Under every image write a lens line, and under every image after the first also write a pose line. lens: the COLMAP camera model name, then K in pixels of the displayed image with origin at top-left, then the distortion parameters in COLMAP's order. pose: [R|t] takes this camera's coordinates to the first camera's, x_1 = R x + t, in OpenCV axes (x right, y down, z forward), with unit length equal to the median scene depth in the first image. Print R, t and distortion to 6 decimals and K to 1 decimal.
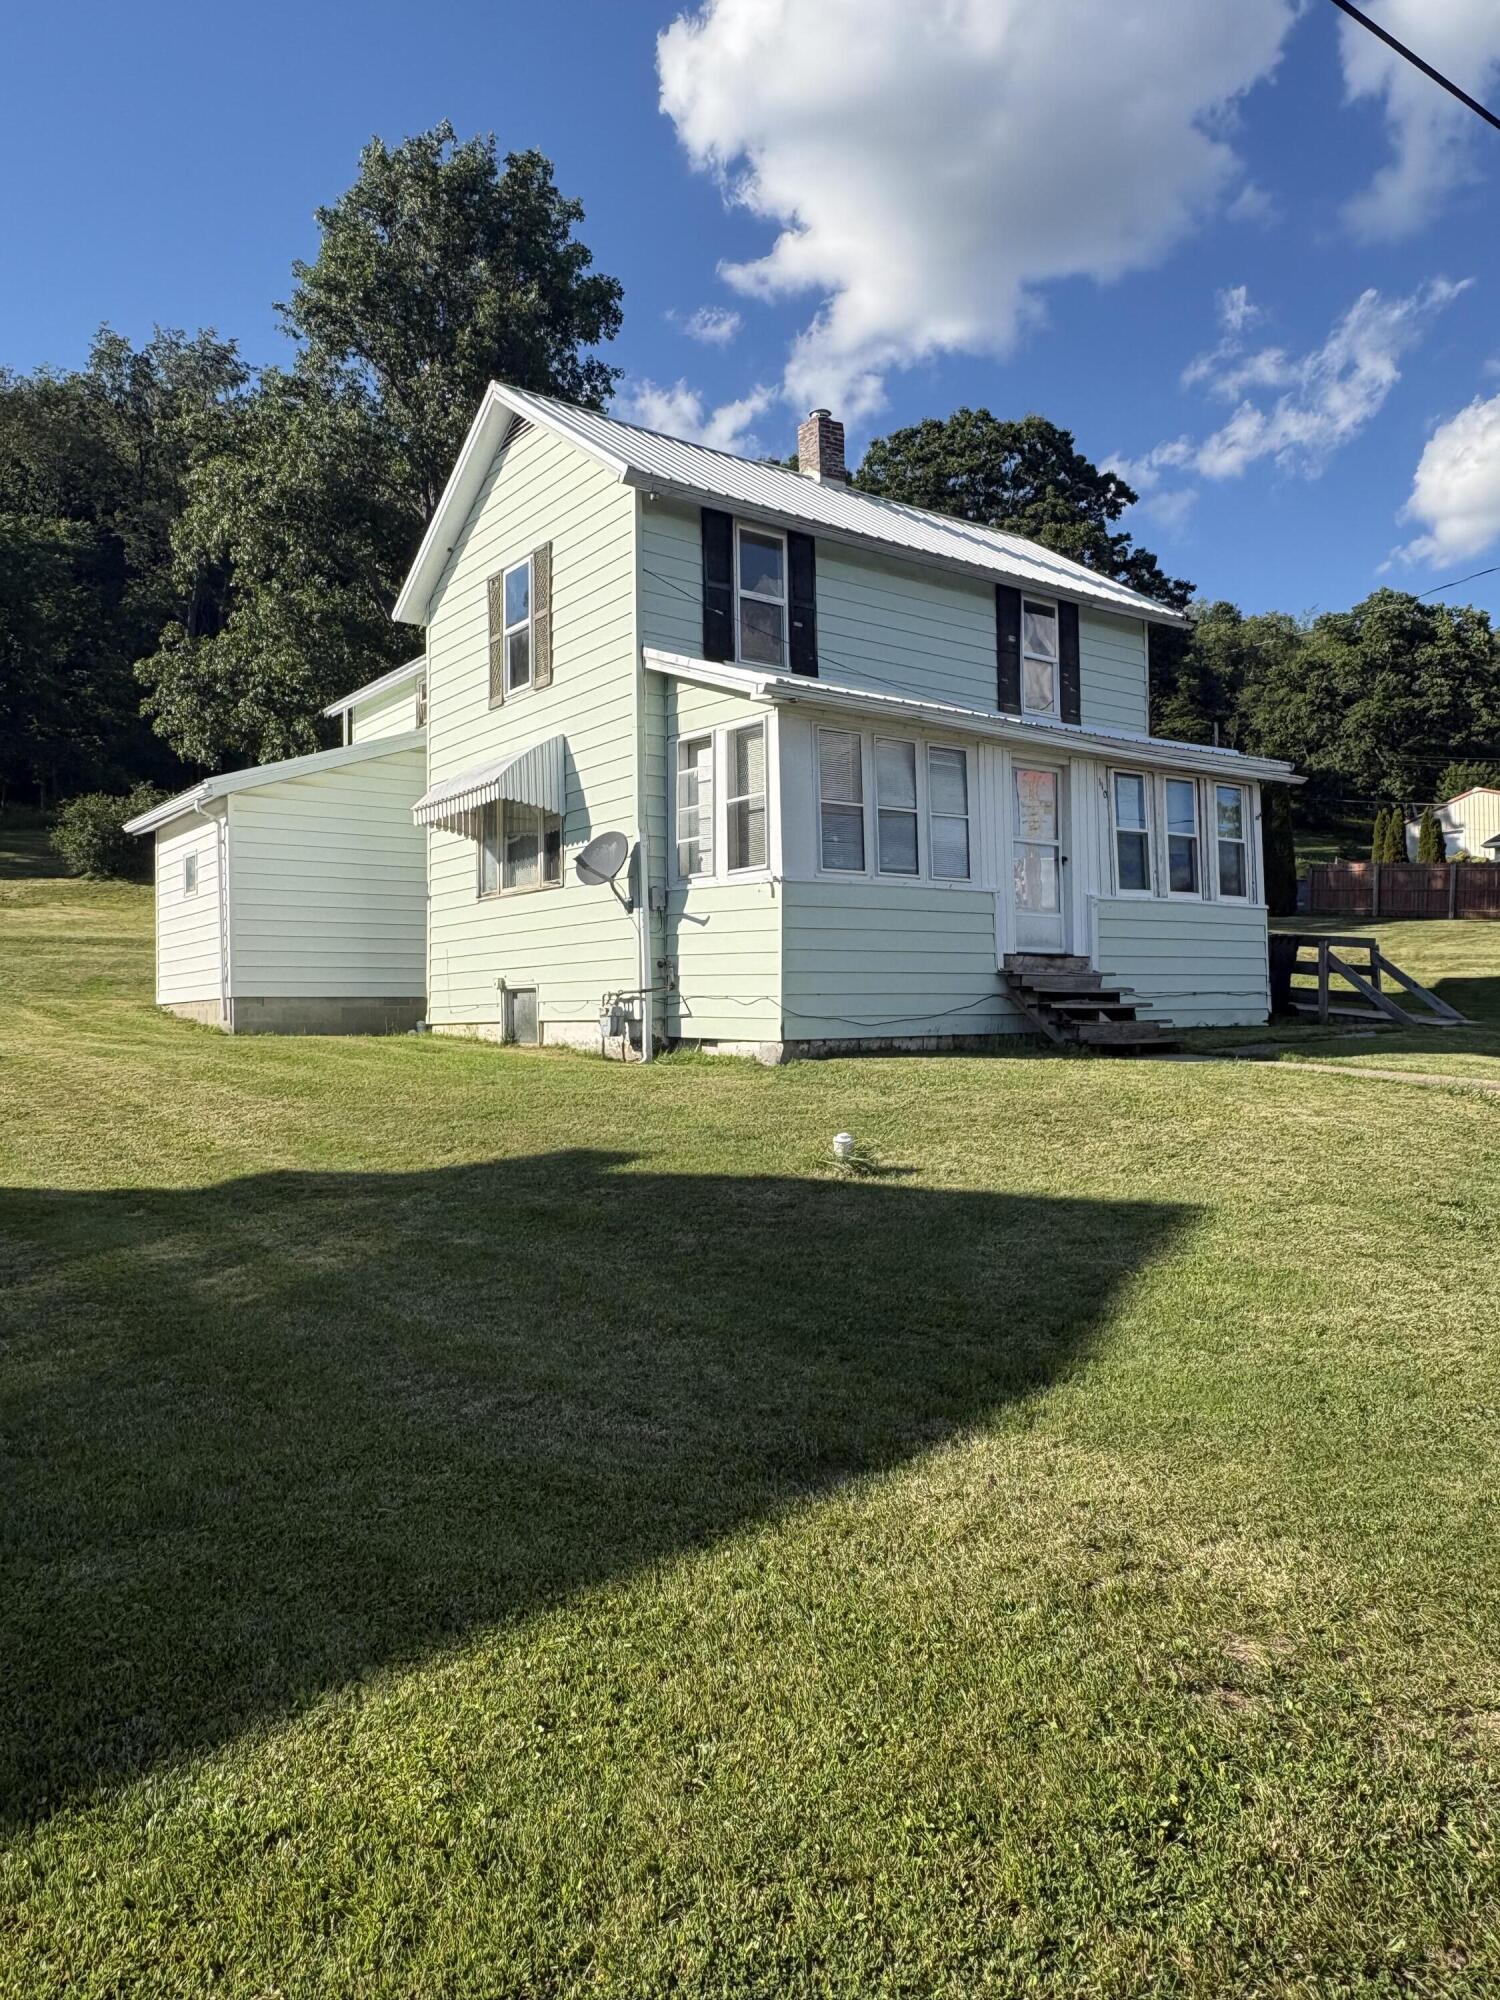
lens RADIAL K [[1363.2, 0, 749.9], [0, 1363.2, 928.3], [0, 0, 1]] dist [0.030478, 0.001521]
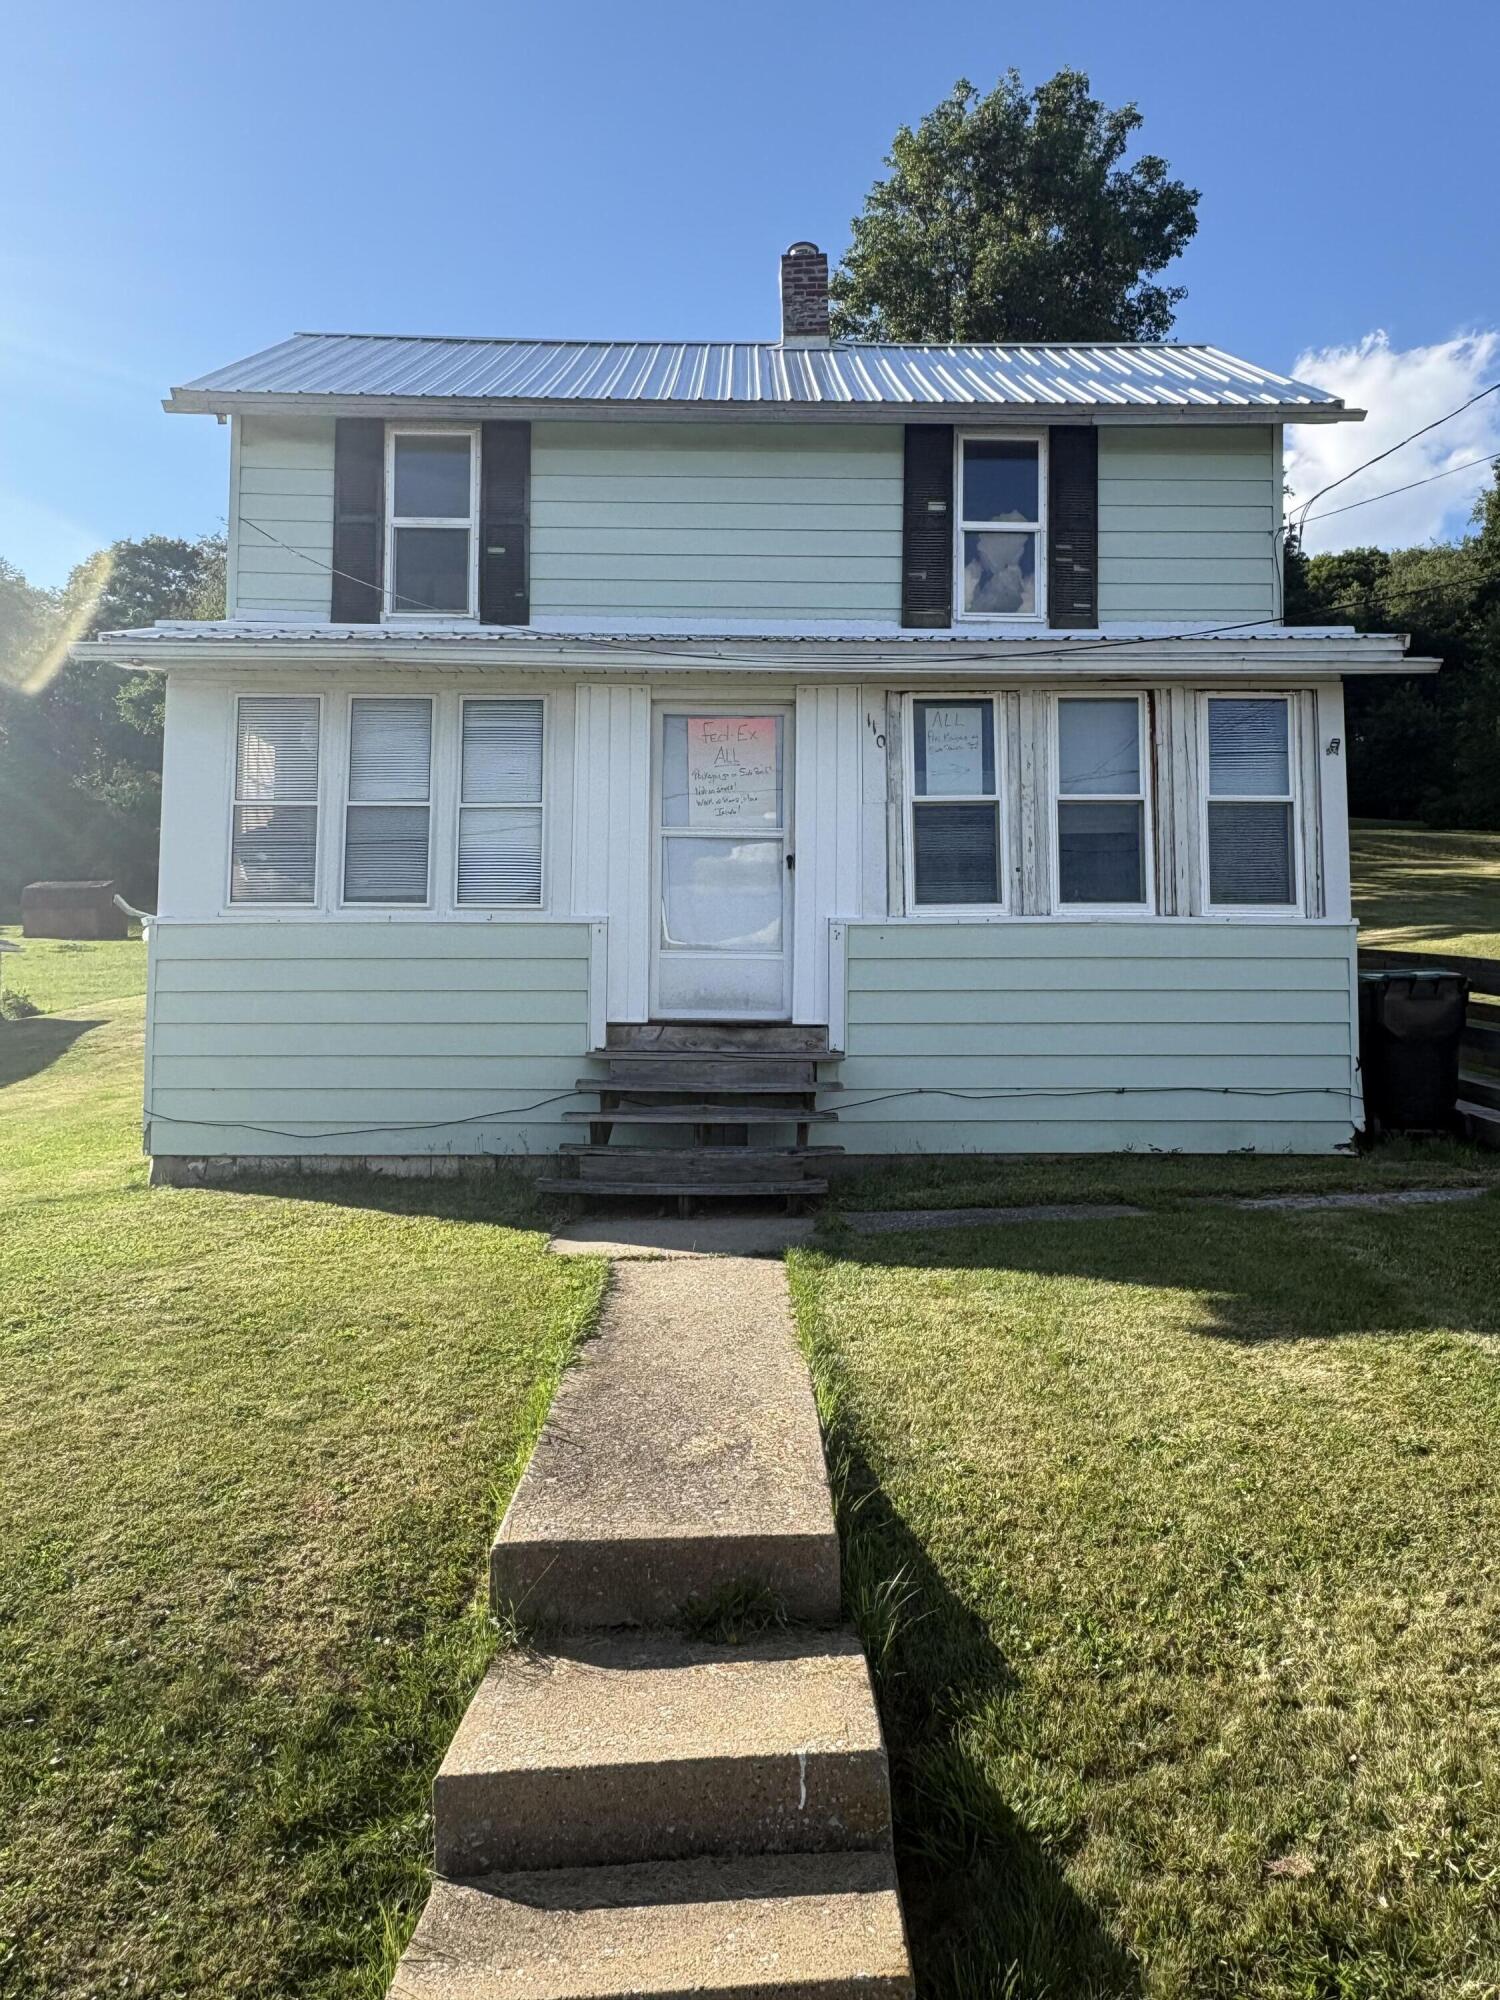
lens RADIAL K [[1363.2, 0, 749.9], [0, 1363.2, 928.3], [0, 0, 1]] dist [0.030478, 0.001521]
pose [[0.806803, -0.030926, -0.590011, 0.538074], [0.023496, 0.999519, -0.020261, -0.008836], [0.590353, 0.002484, 0.807141, 0.491103]]
